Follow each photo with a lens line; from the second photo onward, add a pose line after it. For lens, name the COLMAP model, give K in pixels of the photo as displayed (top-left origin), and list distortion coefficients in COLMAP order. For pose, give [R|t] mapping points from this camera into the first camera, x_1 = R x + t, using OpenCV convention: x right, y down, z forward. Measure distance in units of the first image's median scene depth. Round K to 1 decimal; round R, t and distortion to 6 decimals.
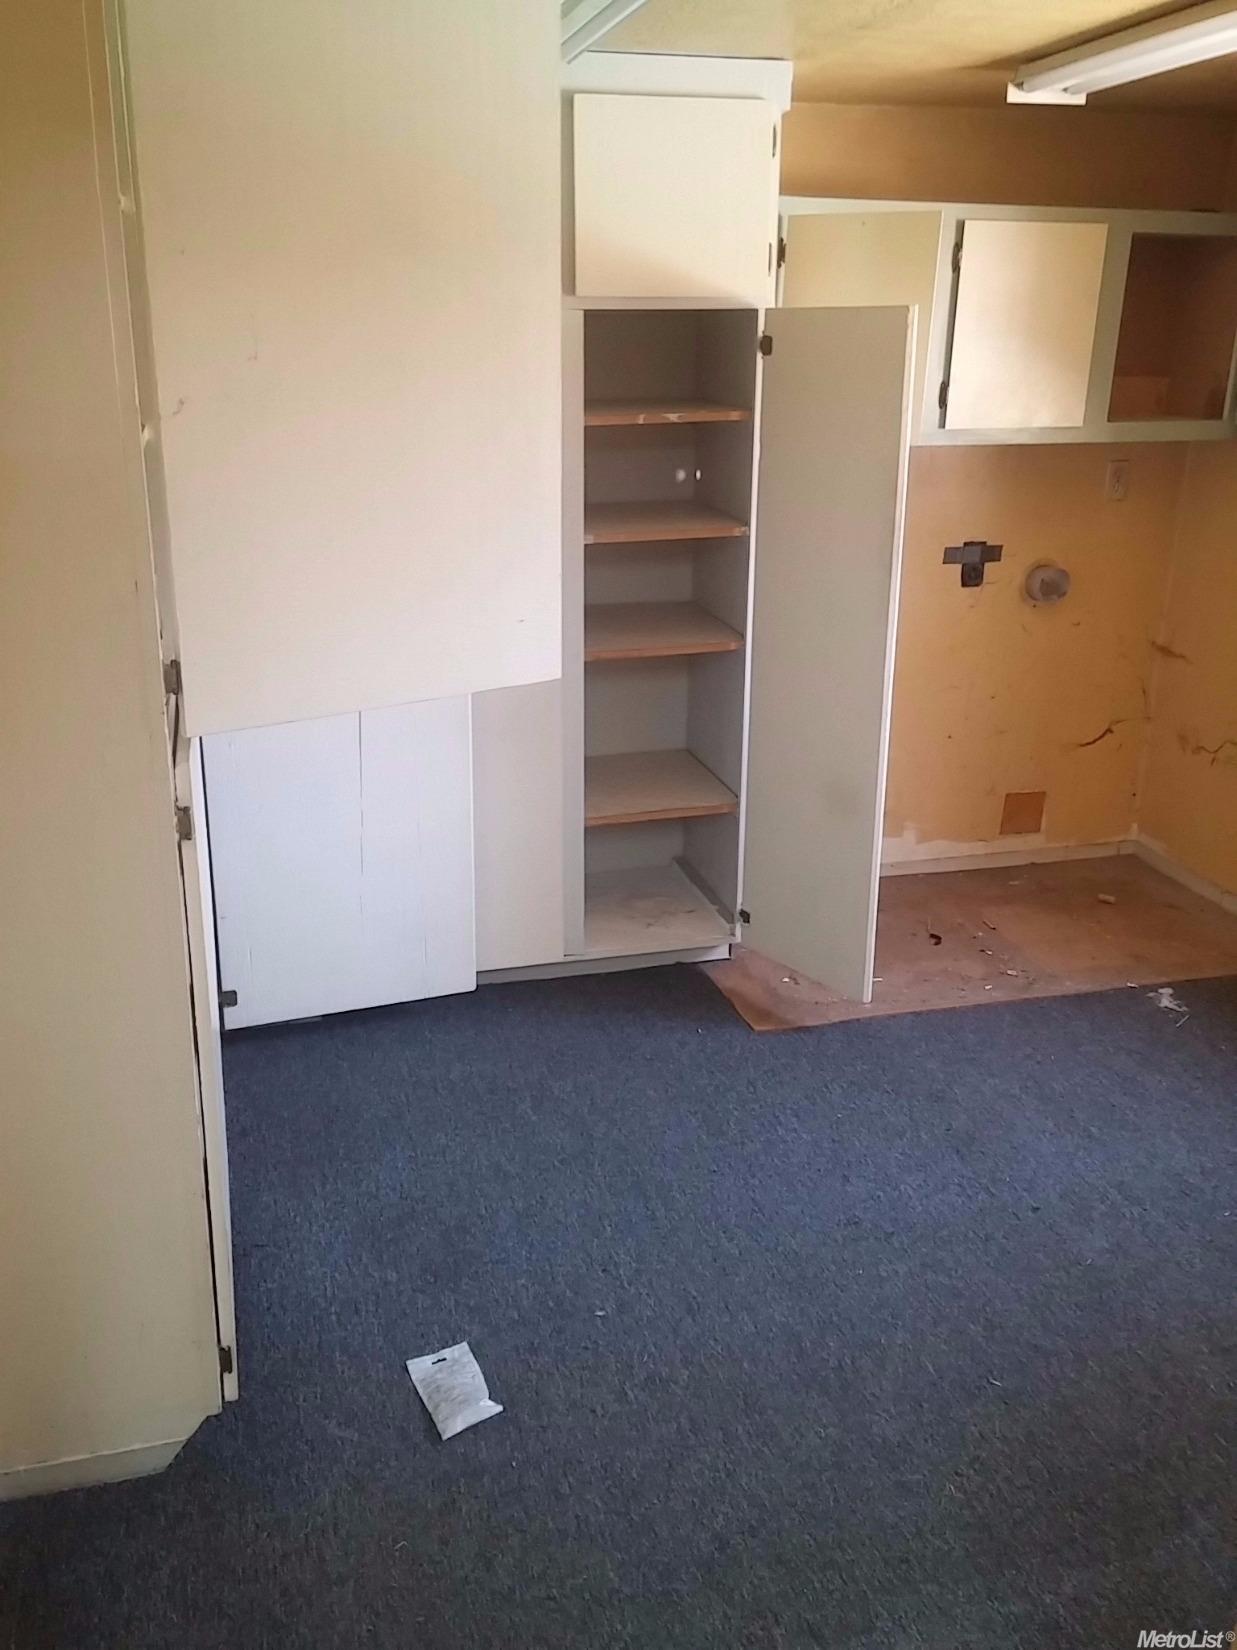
lens RADIAL K [[1392.5, 0, 618.5], [0, 1392.5, 825.0], [0, 0, 1]] dist [0.028304, -0.002809]
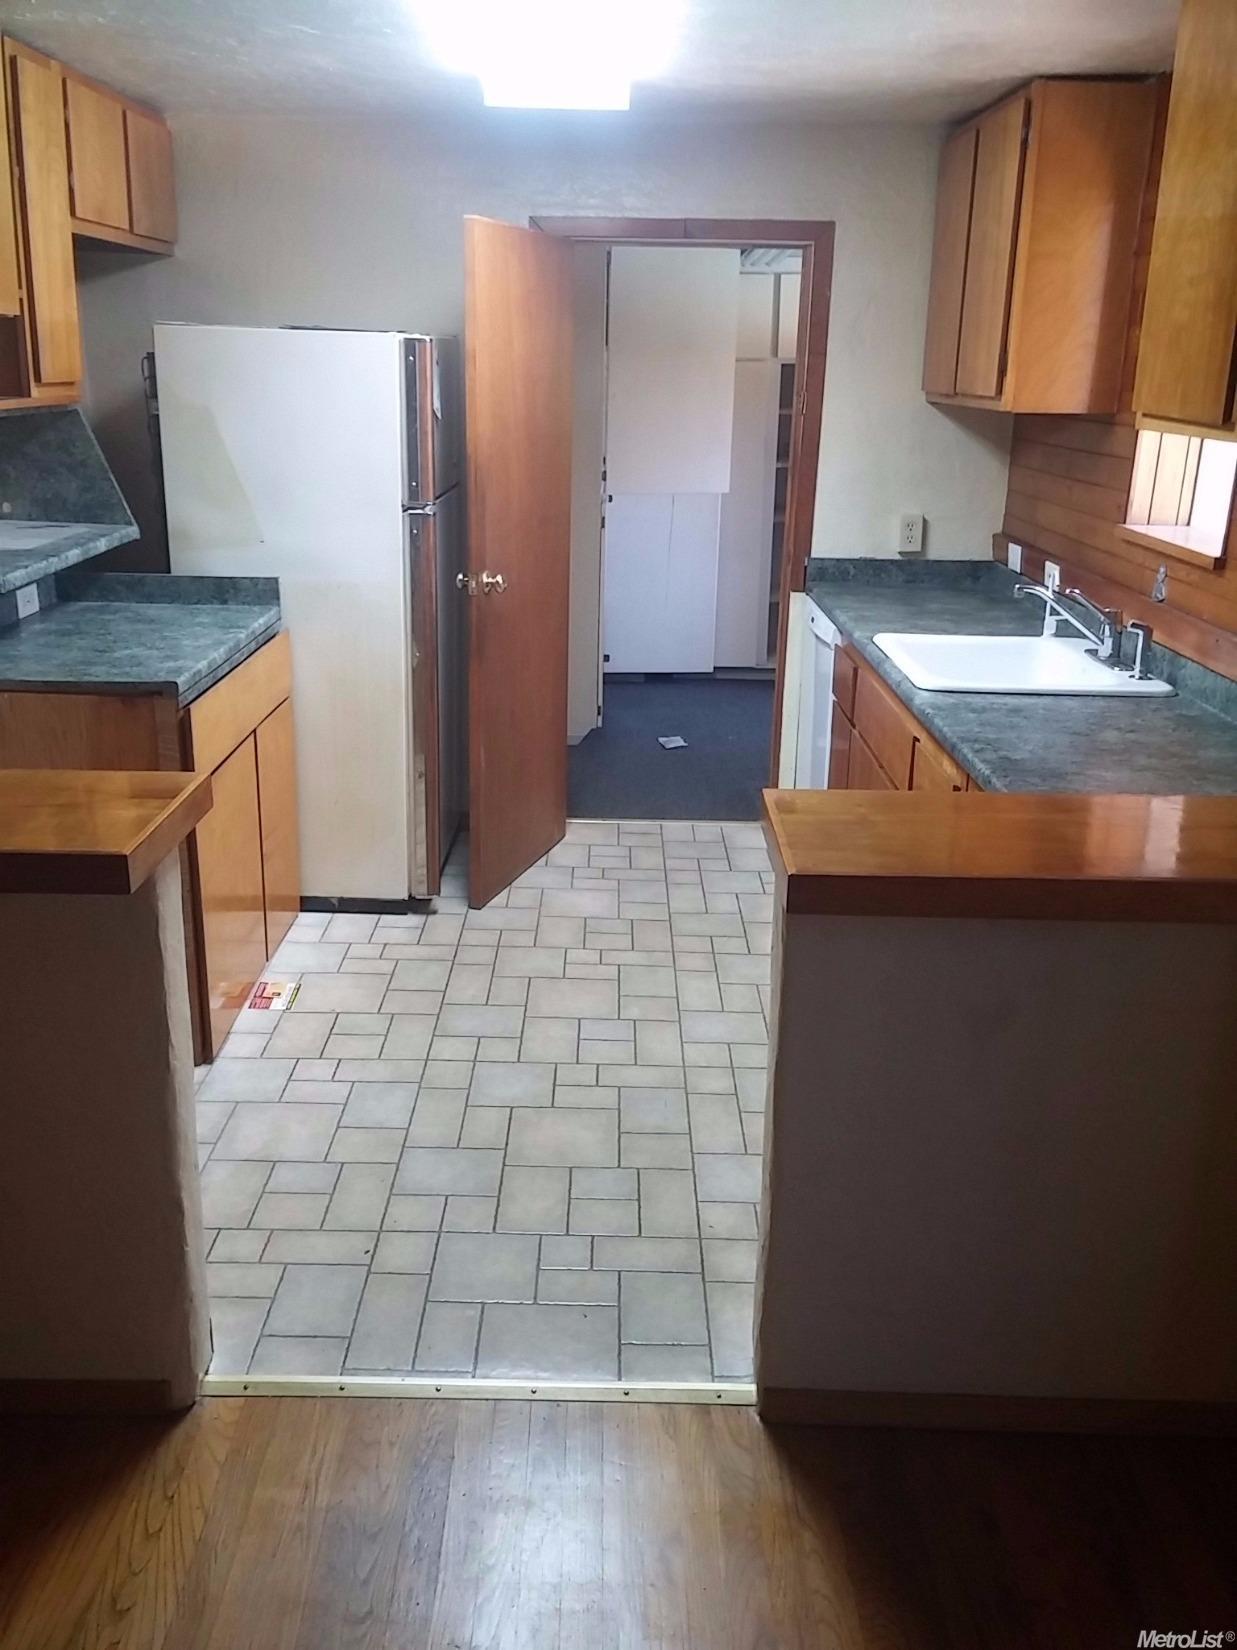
lens RADIAL K [[1379.3, 0, 618.5], [0, 1379.3, 825.0], [0, 0, 1]] dist [0.034423, 0.002767]
pose [[0.962032, 0.087767, -0.258441, 0.349513], [-0.091844, 0.995766, -0.003719, 0.396948], [0.257020, 0.027314, 0.966020, -1.177718]]
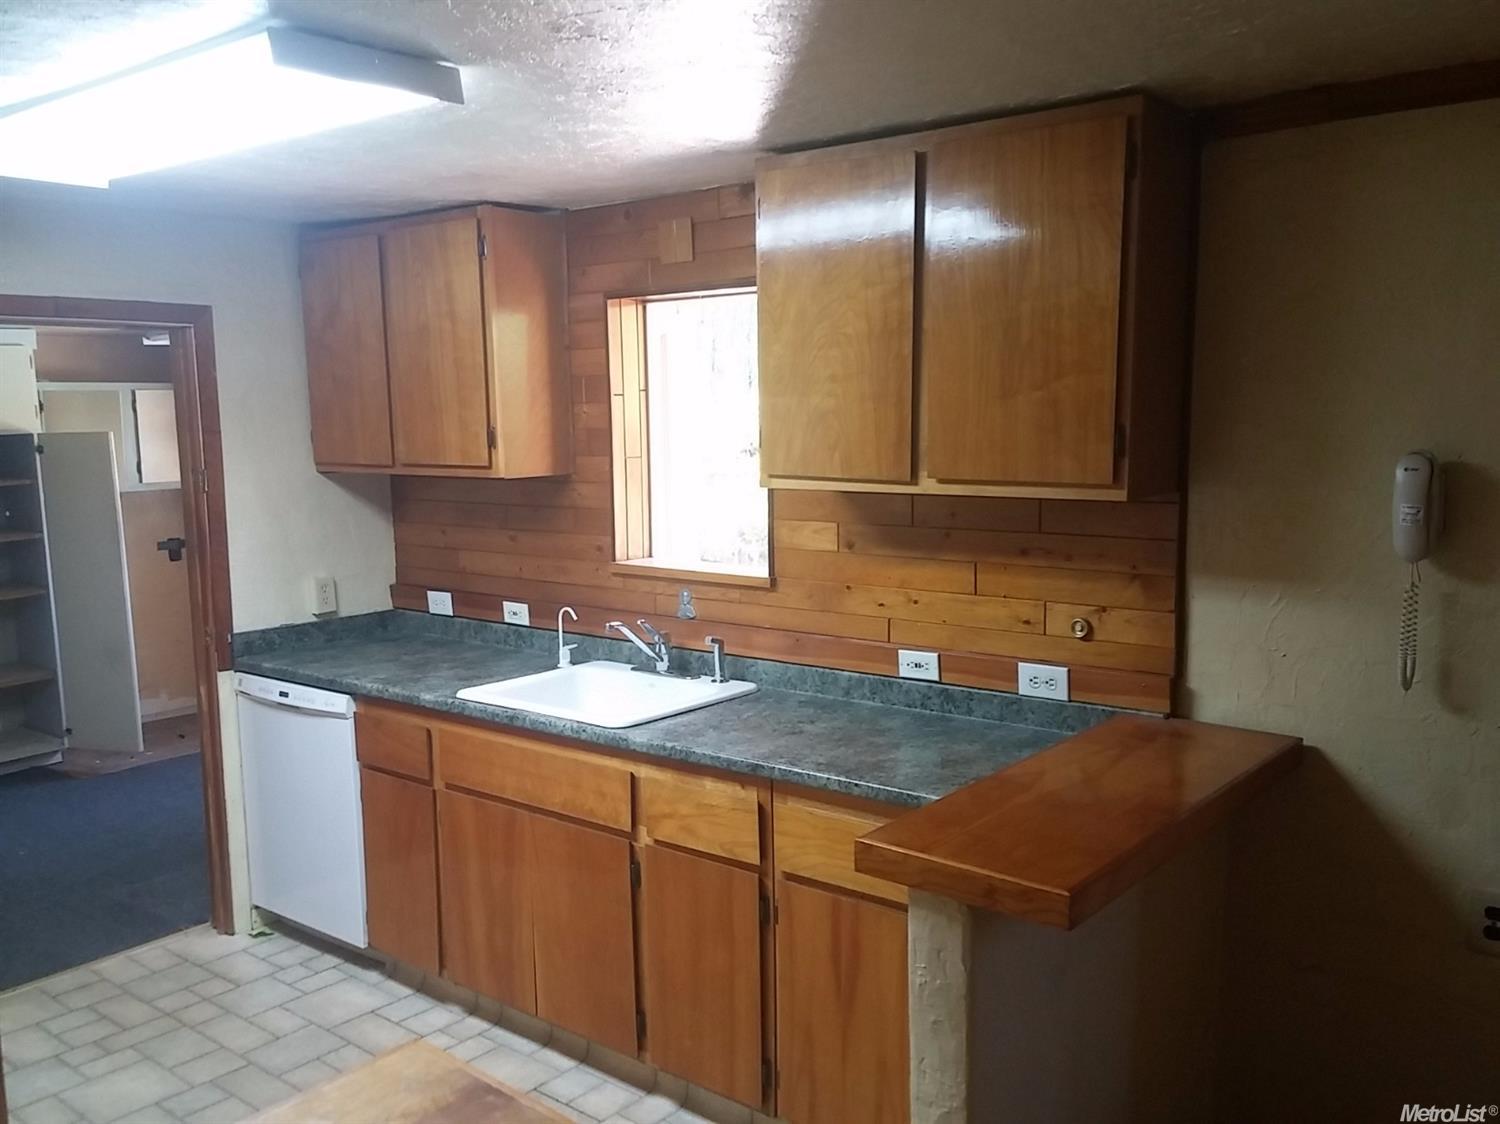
lens RADIAL K [[1265.9, 0, 703.3], [0, 1265.9, 580.3], [0, 0, 1]] dist [0.028304, -0.002809]
pose [[0.831155, -0.104269, 0.546178, -0.132946], [0.211774, 0.967590, -0.137551, 0.320840], [-0.514134, 0.229993, 0.826299, -1.048533]]
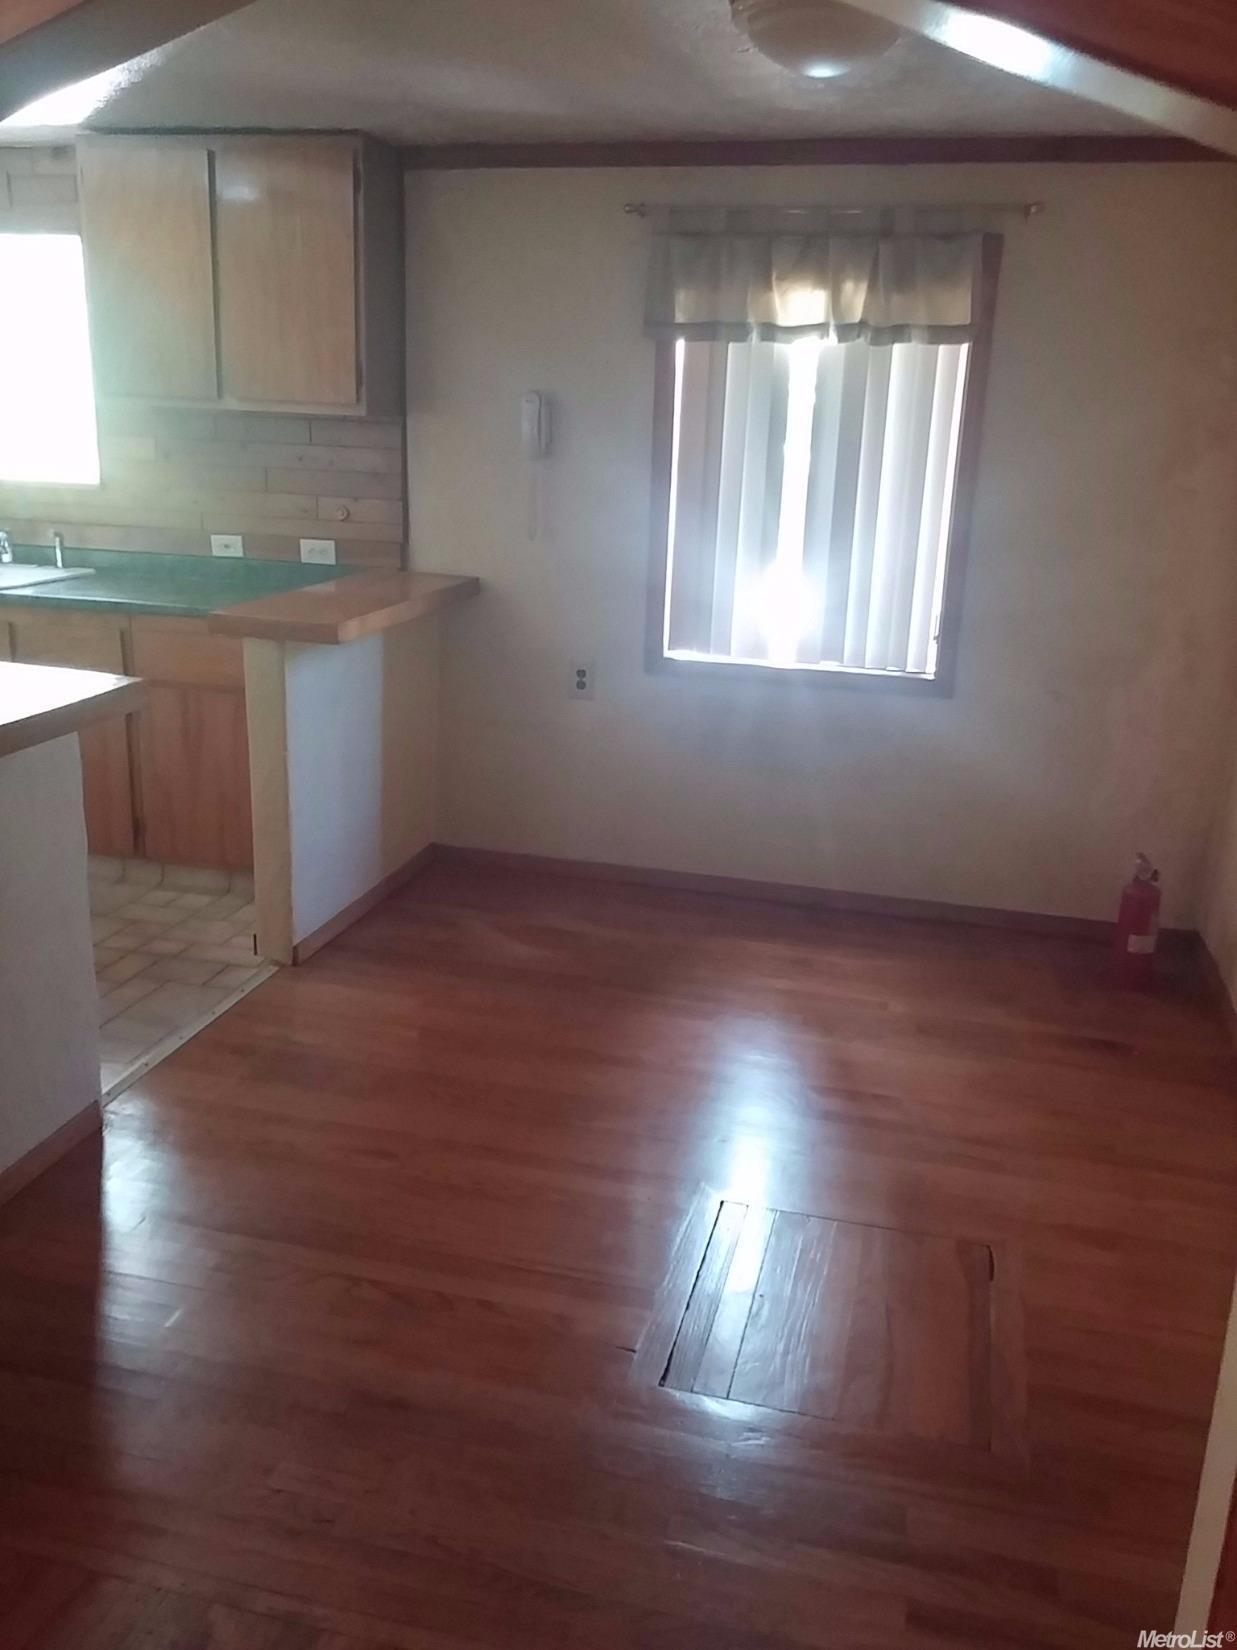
lens RADIAL K [[1392.5, 0, 618.5], [0, 1392.5, 825.0], [0, 0, 1]] dist [0.028304, -0.002809]
pose [[0.489075, -0.238356, 0.839042, -0.553310], [0.264632, 0.957145, 0.117654, 0.495449], [-0.831129, 0.164496, 0.531192, -1.372853]]
